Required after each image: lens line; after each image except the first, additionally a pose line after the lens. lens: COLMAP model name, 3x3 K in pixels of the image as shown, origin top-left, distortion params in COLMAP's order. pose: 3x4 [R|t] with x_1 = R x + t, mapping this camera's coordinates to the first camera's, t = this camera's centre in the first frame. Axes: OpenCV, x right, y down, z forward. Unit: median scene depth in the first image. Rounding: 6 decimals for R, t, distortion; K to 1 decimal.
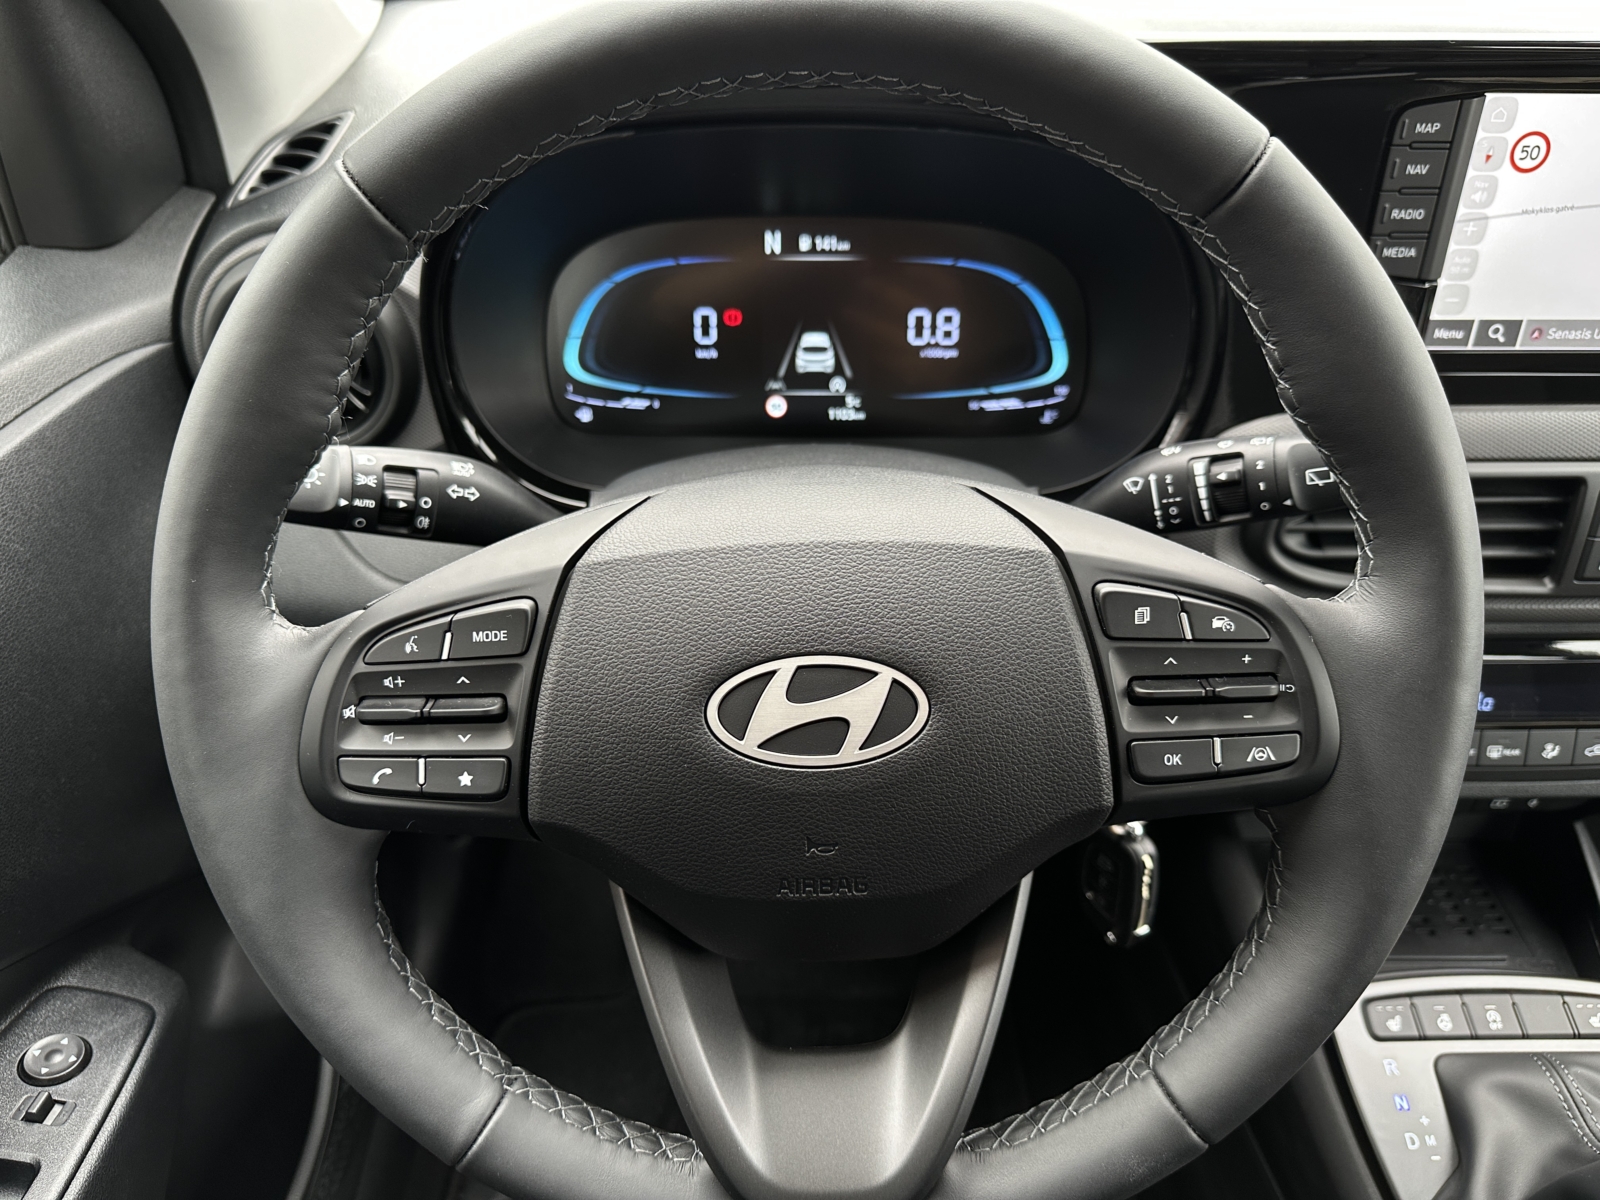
lens RADIAL K [[1215.3, 0, 812.2], [0, 1215.3, 610.3], [0, 0, 1]] dist [0.001508, -0.031100]
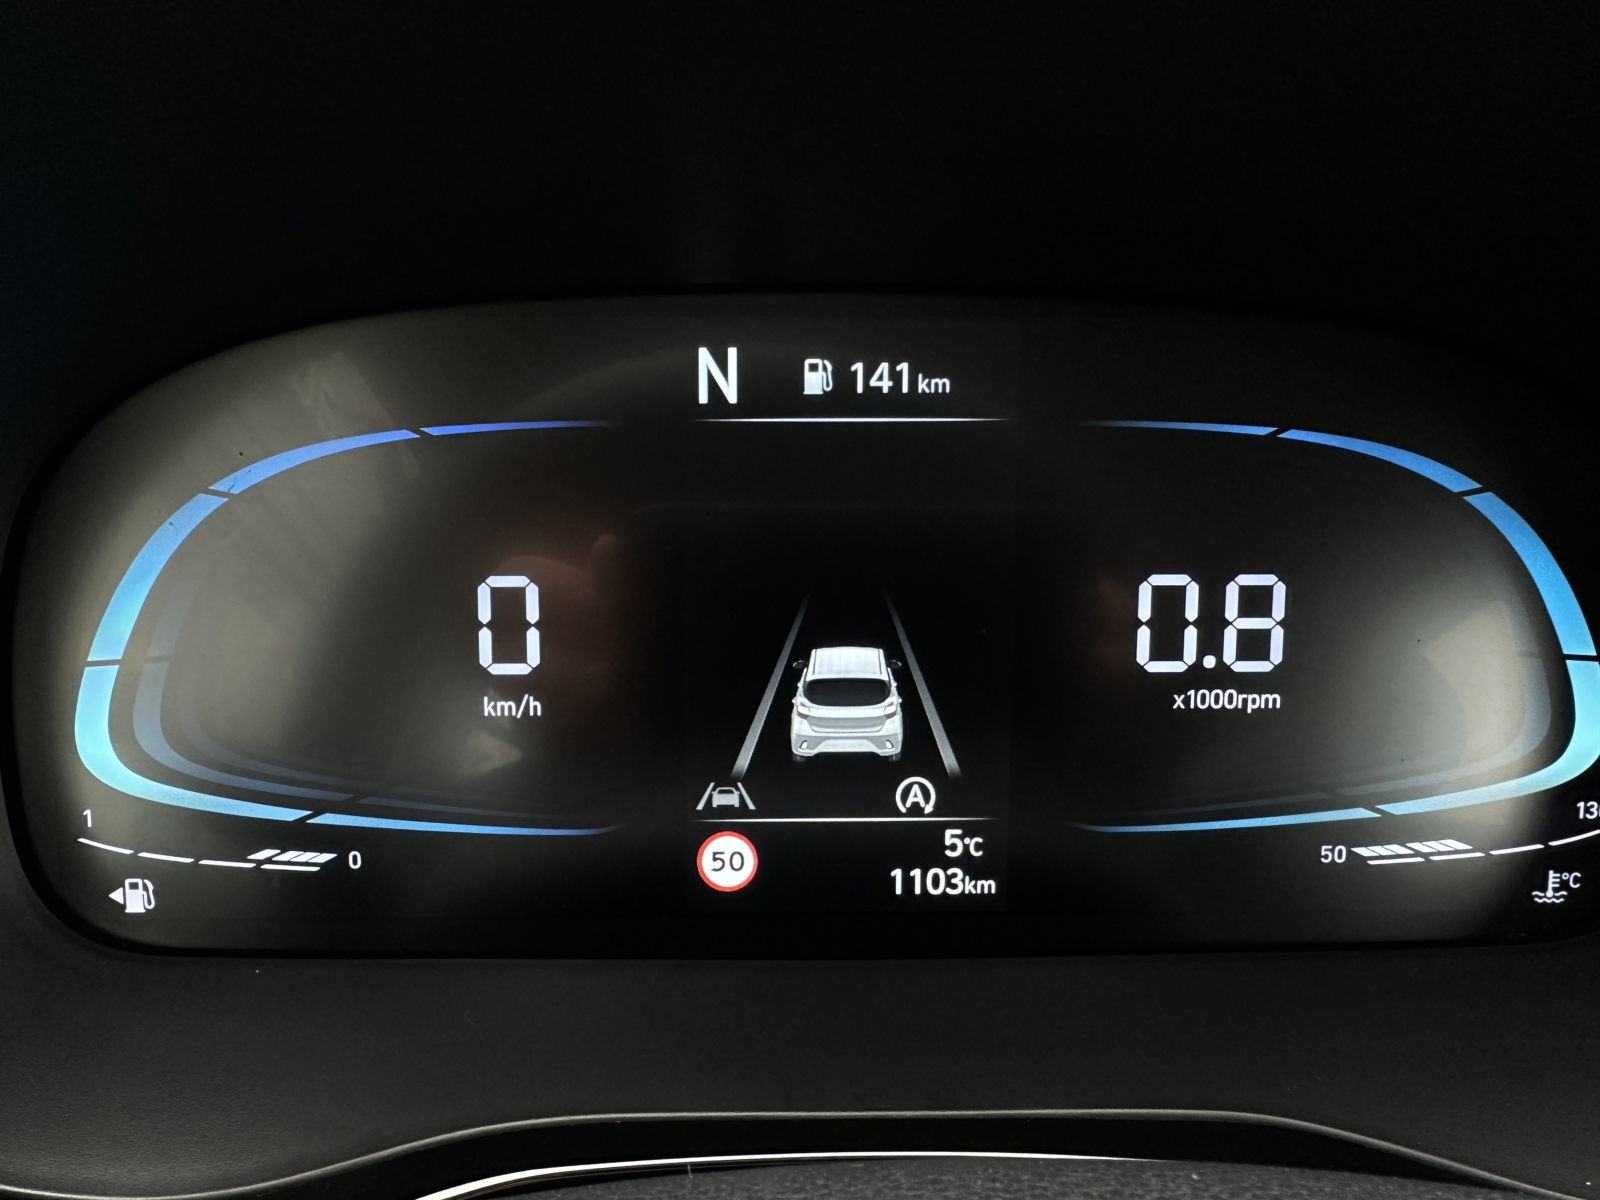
lens RADIAL K [[1215.3, 0, 800.9], [0, 1215.3, 592.8], [0, 0, 1]] dist [0.001508, -0.031100]
pose [[0.999987, -0.004983, 0.000523, -0.012314], [0.005009, 0.991843, -0.127364, -0.248405], [0.000116, 0.127366, 0.991856, 0.839919]]
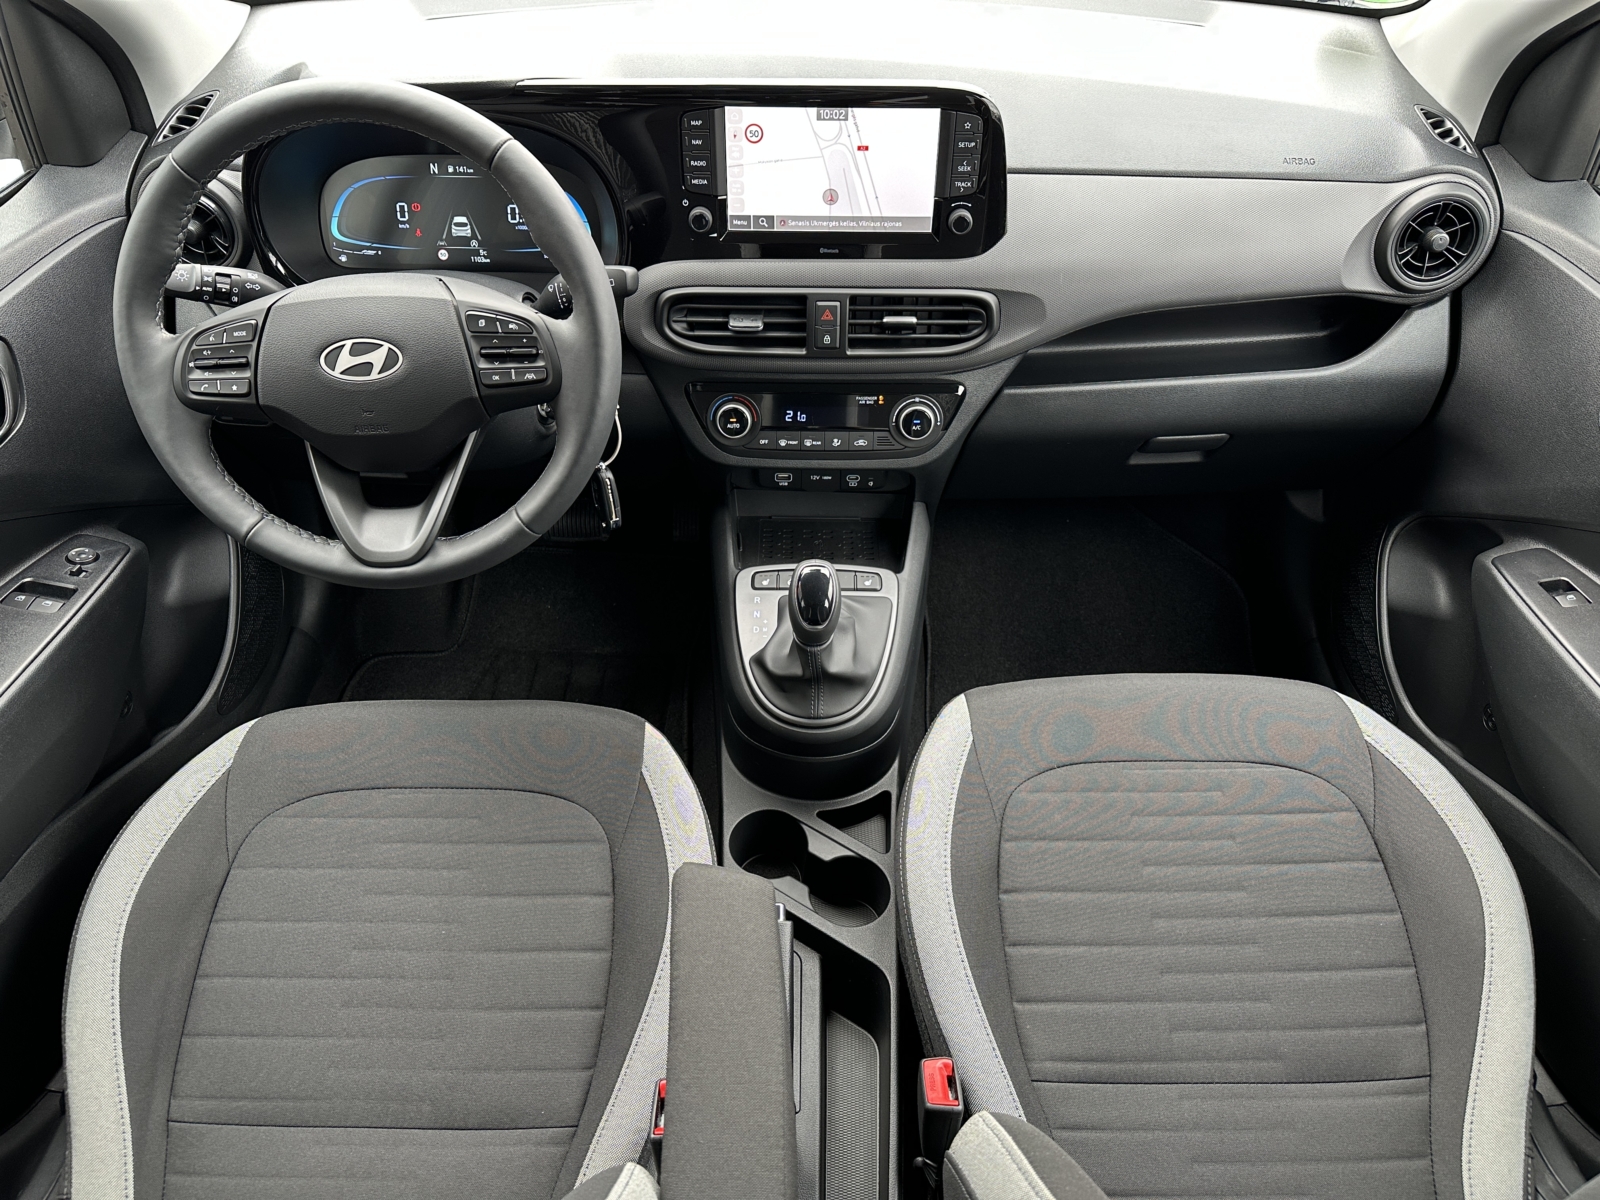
lens RADIAL K [[1215.3, 0, 838.8], [0, 1215.3, 633.9], [0, 0, 1]] dist [0.001508, -0.031100]
pose [[0.999807, 0.014724, 0.013003, 0.729928], [-0.016044, 0.994014, 0.108067, 0.265318], [-0.011334, -0.108255, 0.994059, -1.235644]]
